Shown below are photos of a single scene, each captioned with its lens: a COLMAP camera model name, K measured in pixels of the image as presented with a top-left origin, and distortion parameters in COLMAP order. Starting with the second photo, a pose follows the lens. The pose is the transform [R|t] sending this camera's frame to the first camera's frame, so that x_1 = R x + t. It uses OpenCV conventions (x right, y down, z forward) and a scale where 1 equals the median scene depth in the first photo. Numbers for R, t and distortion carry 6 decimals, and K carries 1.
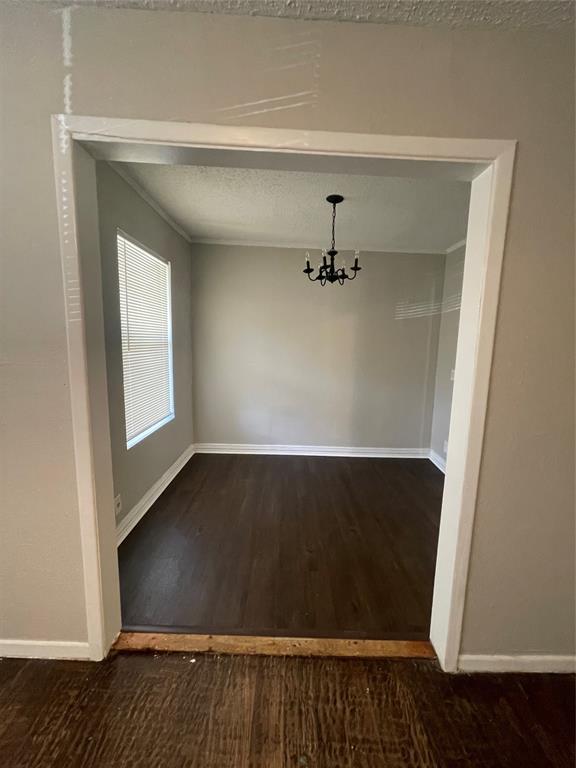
lens RADIAL K [[312.5, 0, 290.3], [0, 312.5, 383.0], [0, 0, 1]] dist [-0.000213, 0.001818]
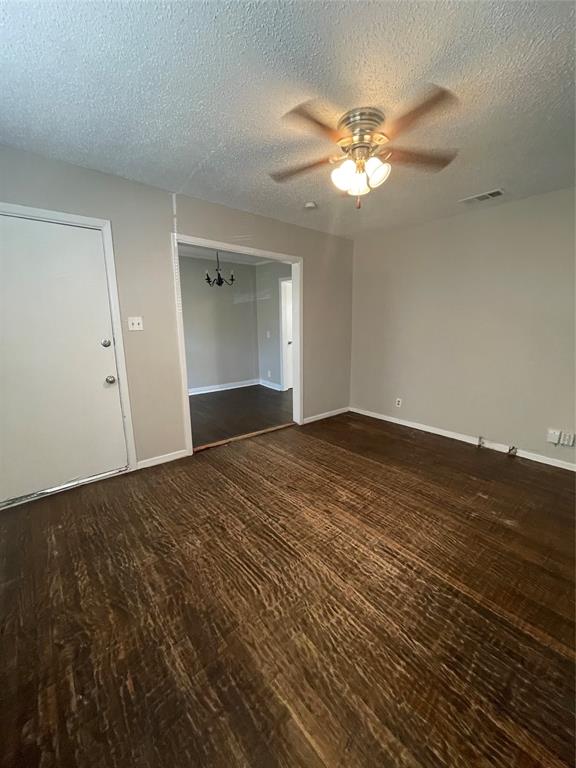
lens RADIAL K [[312.5, 0, 291.8], [0, 312.5, 383.5], [0, 0, 1]] dist [-0.000213, 0.001818]
pose [[0.767783, -0.155893, 0.621455, -1.384645], [0.107707, 0.987549, 0.114660, 0.152744], [-0.631592, -0.021099, 0.775014, -1.291896]]
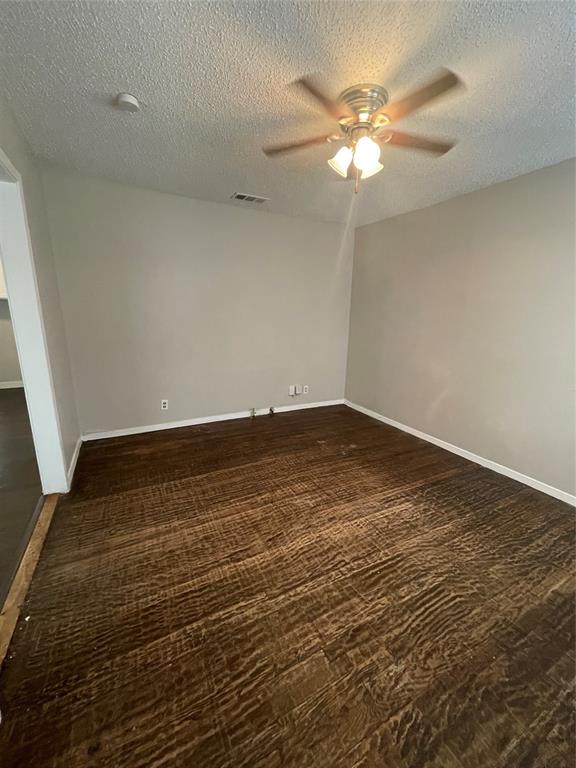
lens RADIAL K [[312.5, 0, 290.9], [0, 312.5, 384.0], [0, 0, 1]] dist [-0.000213, 0.001818]
pose [[-0.468027, -0.237587, 0.851177, -1.367041], [0.079656, 0.947919, 0.308390, -0.074254], [-0.880117, 0.212136, -0.424727, 0.510065]]
